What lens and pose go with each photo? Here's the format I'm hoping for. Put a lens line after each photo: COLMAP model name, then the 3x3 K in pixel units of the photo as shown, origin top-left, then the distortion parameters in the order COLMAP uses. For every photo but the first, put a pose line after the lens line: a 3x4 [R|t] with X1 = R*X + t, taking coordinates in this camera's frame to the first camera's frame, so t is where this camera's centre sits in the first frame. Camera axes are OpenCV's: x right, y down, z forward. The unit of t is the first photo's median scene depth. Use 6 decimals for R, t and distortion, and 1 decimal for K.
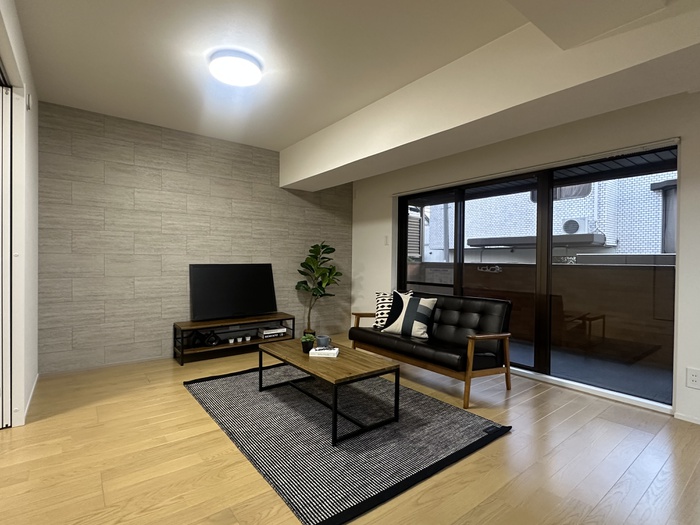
lens RADIAL K [[354.2, 0, 350.0], [0, 354.2, 262.5], [0, 0, 1]] dist [-0.002849, -0.000931]
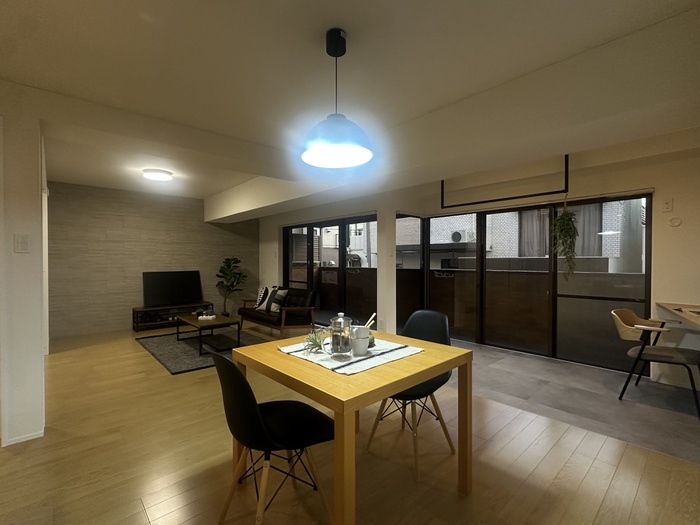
lens RADIAL K [[327.6, 0, 350.0], [0, 327.6, 262.5], [0, 0, 1]] dist [0.000482, -0.000164]
pose [[0.997208, -0.011068, 0.073852, 0.395553], [0.011014, 0.999939, 0.001141, -0.031401], [-0.073860, -0.000325, 0.997269, -0.589673]]
